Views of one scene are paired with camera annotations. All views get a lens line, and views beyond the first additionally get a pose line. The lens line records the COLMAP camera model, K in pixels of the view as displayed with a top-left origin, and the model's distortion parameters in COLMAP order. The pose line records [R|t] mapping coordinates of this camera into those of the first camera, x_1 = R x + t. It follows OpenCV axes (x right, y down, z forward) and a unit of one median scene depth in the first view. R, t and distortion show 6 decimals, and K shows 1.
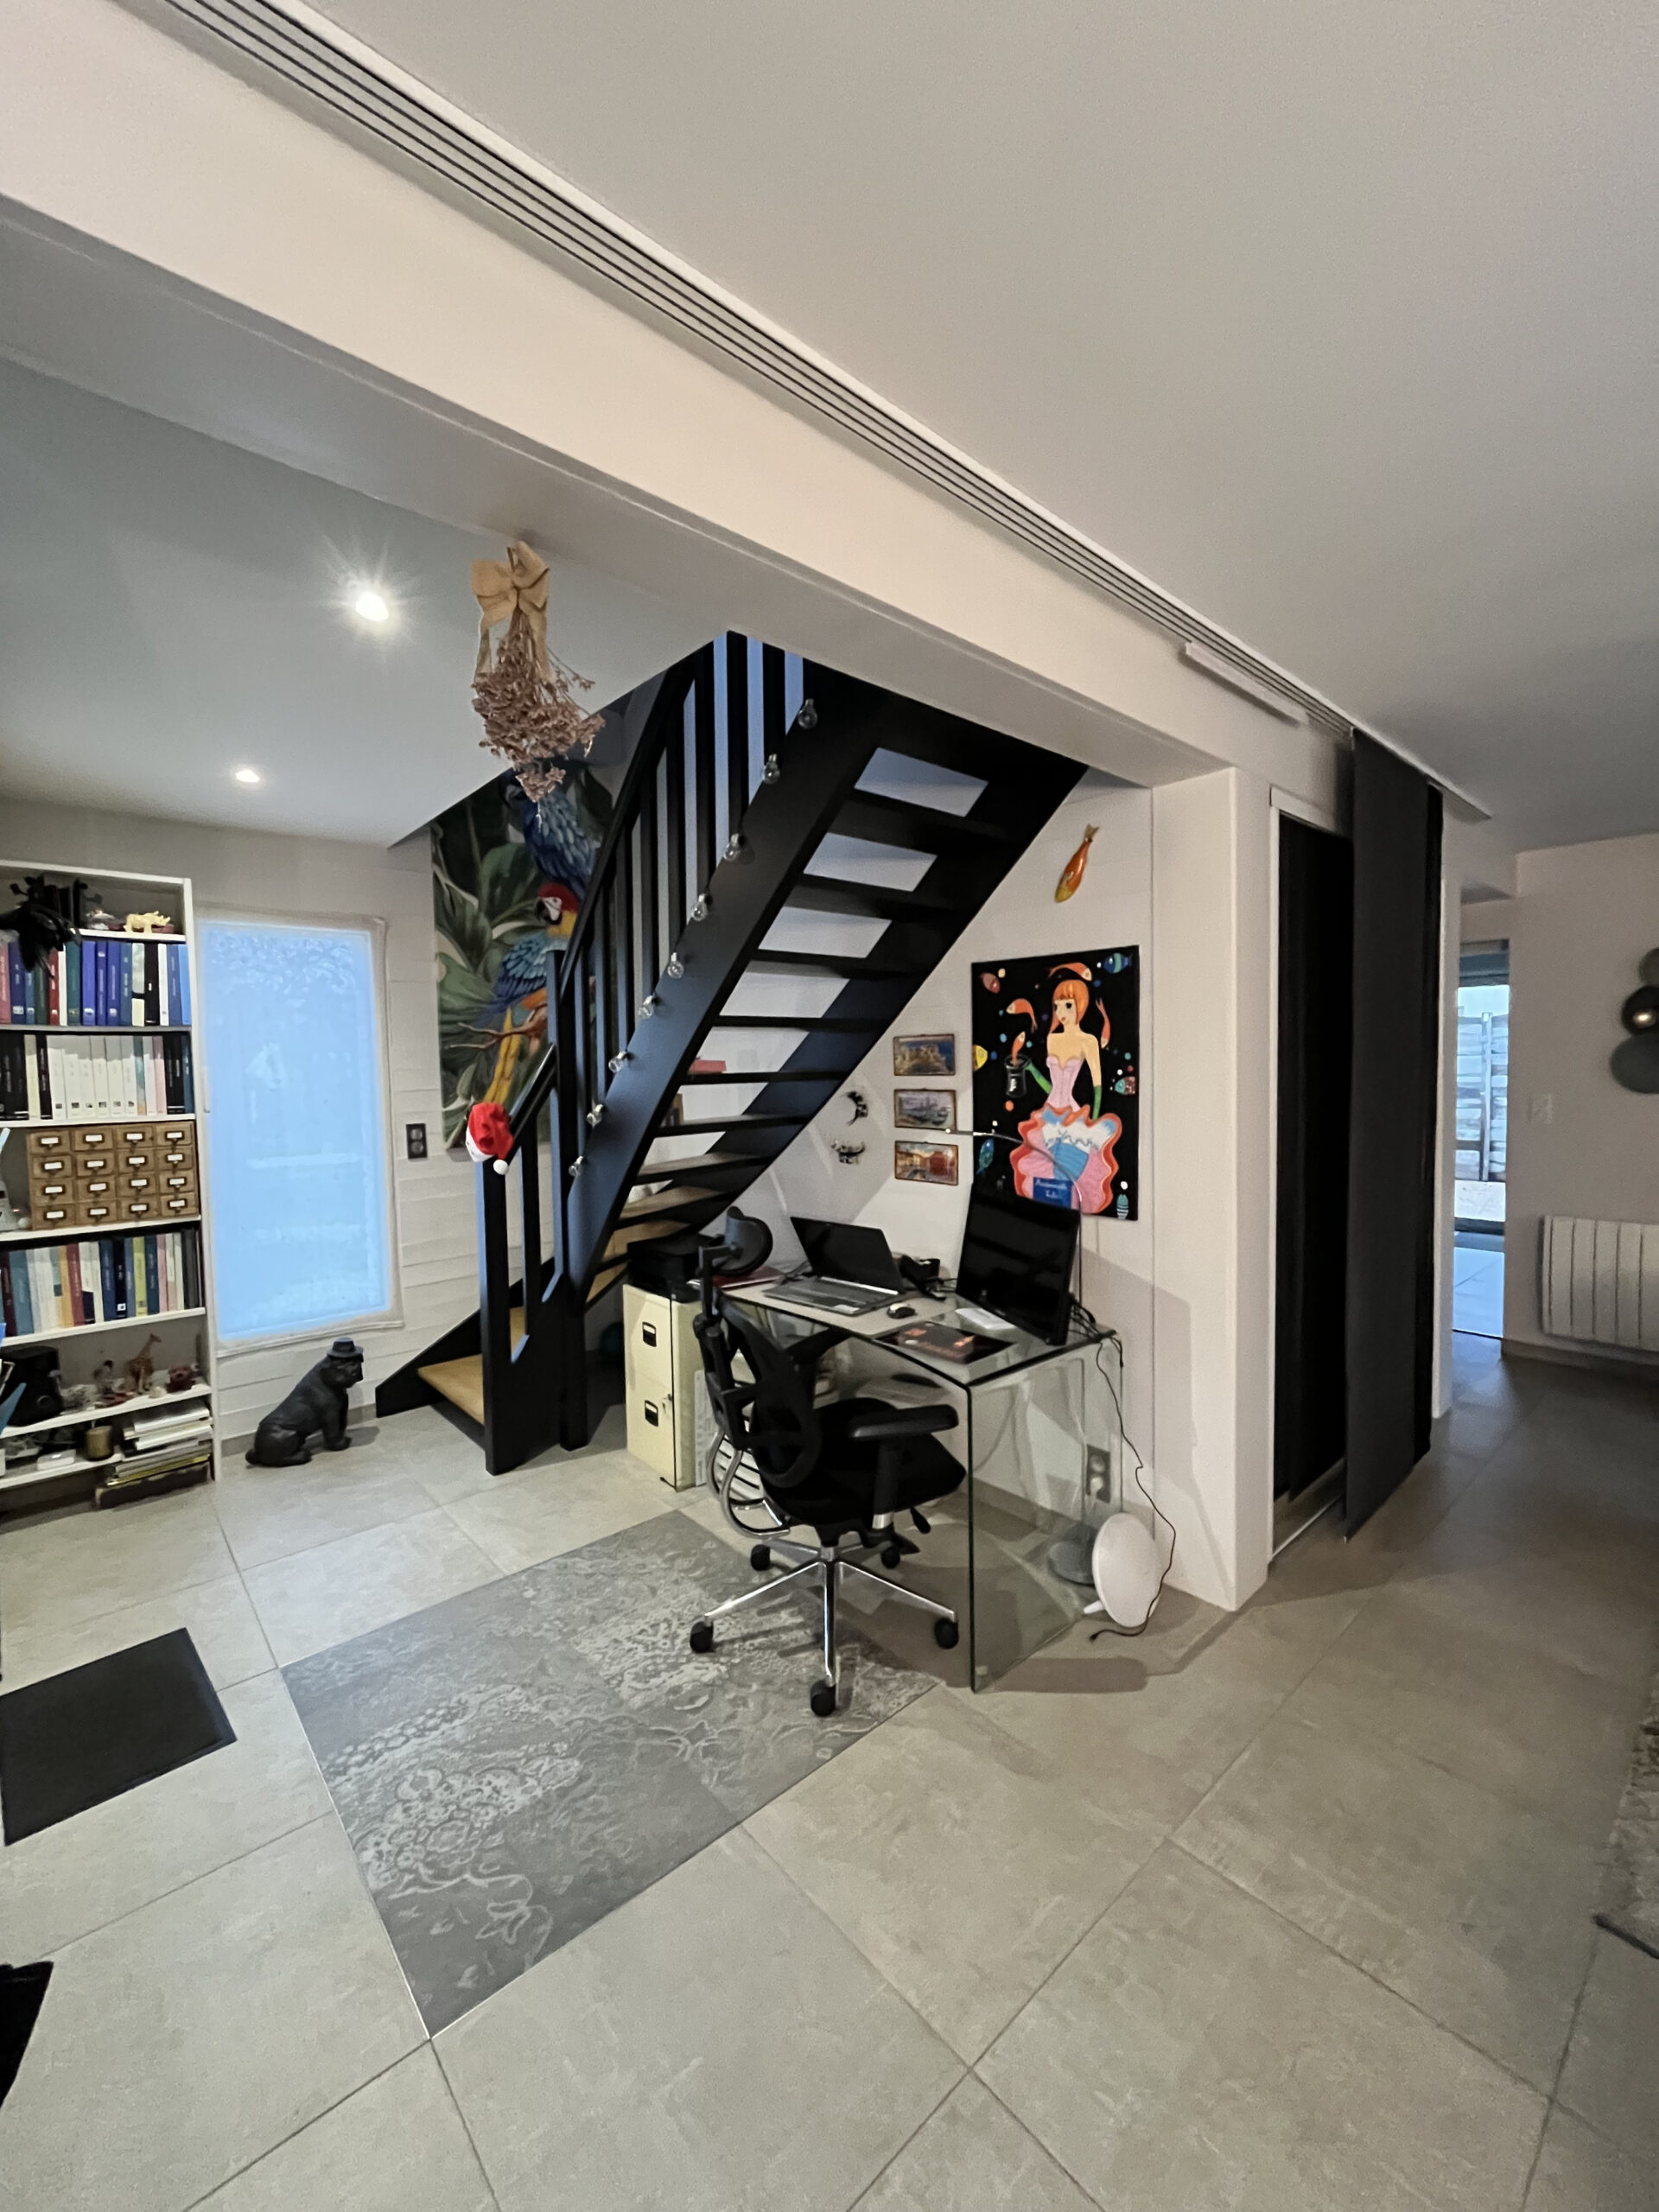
lens RADIAL K [[898.8, 0, 829.4], [0, 898.8, 1109.2], [0, 0, 1]] dist [-0.000703, 0.000303]
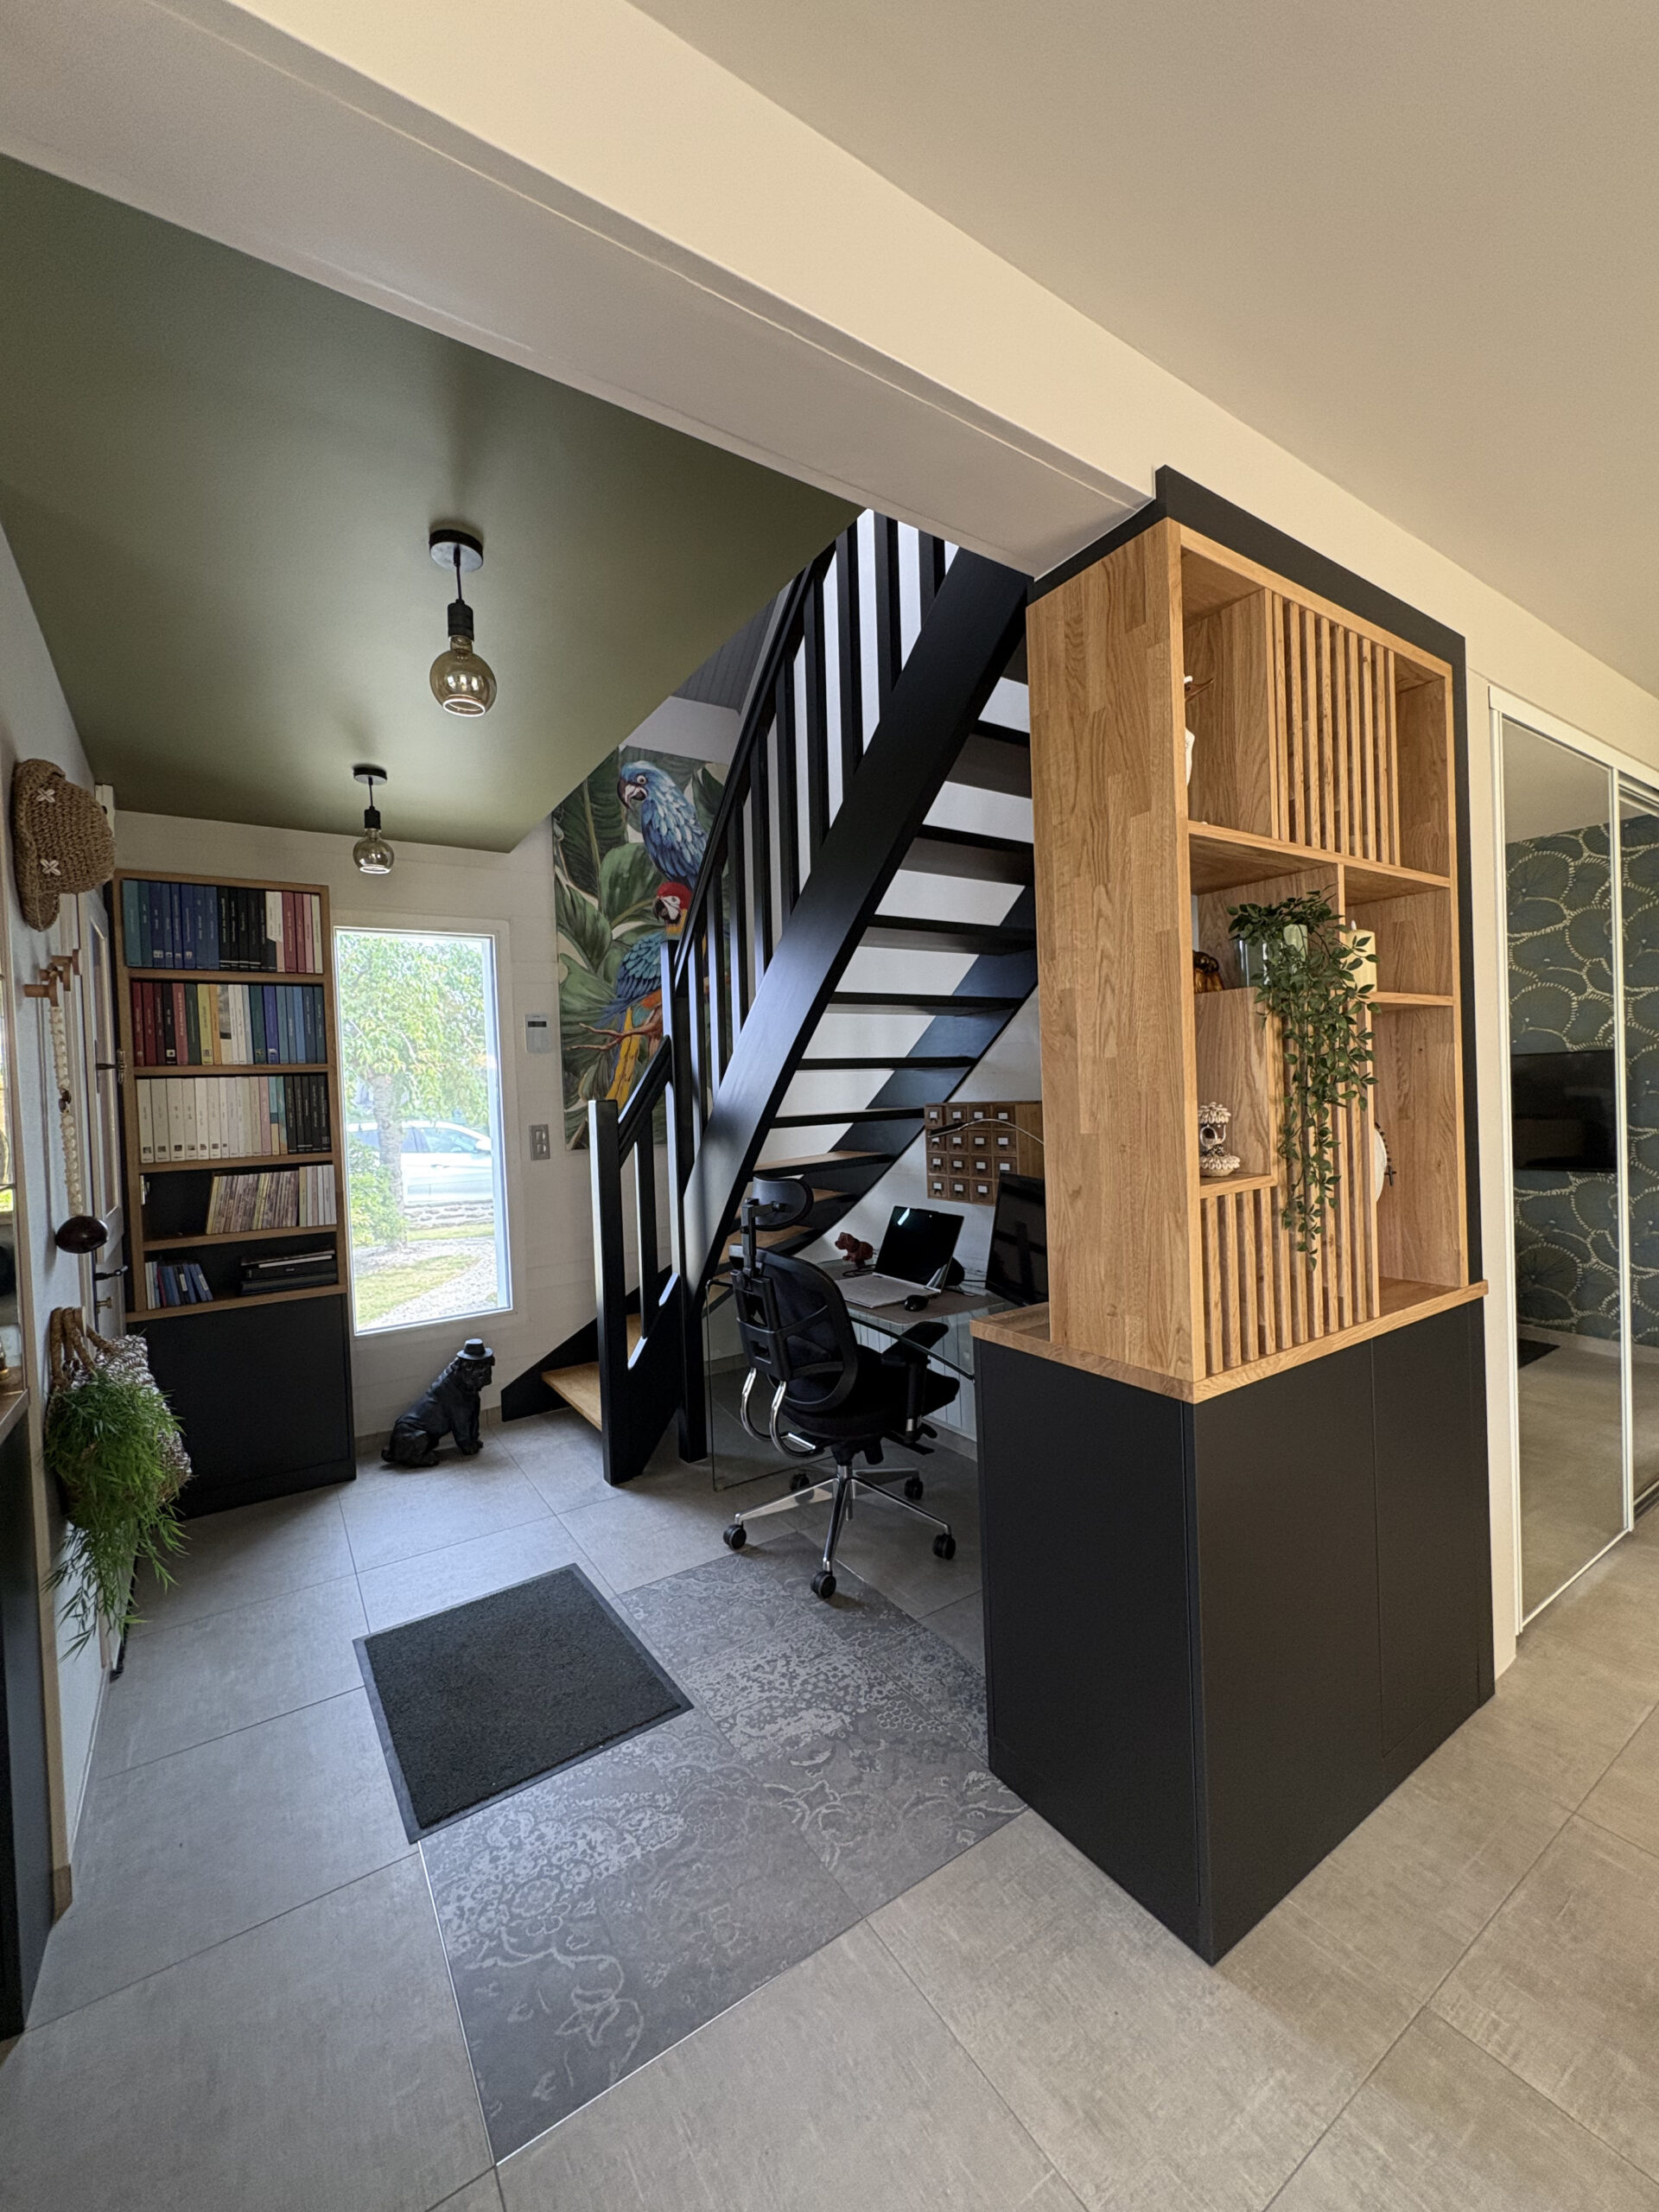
lens RADIAL K [[885.3, 0, 829.7], [0, 885.3, 1099.7], [0, 0, 1]] dist [-0.000226, -0.000329]
pose [[0.989959, -0.018134, -0.140185, -0.002717], [0.012799, 0.999162, -0.038865, 0.047665], [0.140772, 0.036681, 0.989362, 0.111165]]
